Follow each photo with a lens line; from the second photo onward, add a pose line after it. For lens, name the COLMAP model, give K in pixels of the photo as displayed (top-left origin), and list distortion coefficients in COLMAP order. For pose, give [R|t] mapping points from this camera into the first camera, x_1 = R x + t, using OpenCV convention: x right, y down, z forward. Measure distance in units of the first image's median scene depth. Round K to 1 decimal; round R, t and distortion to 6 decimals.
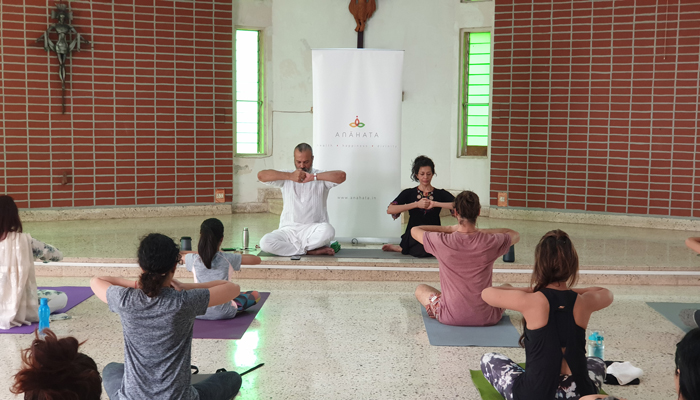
lens RADIAL K [[1005.0, 0, 351.6], [0, 1005.0, 202.2], [0, 0, 1]] dist [-0.045194, 0.000000]
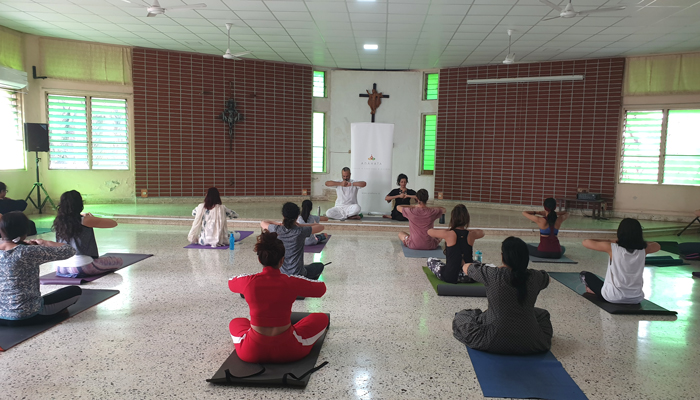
lens RADIAL K [[525.7, 0, 348.7], [0, 525.7, 212.5], [0, 0, 1]] dist [0.003634, -0.020144]
pose [[0.999489, 0.016301, -0.027504, -0.009642], [-0.015675, 0.999616, 0.022837, 0.011028], [0.027865, -0.022394, 0.999361, -0.103599]]
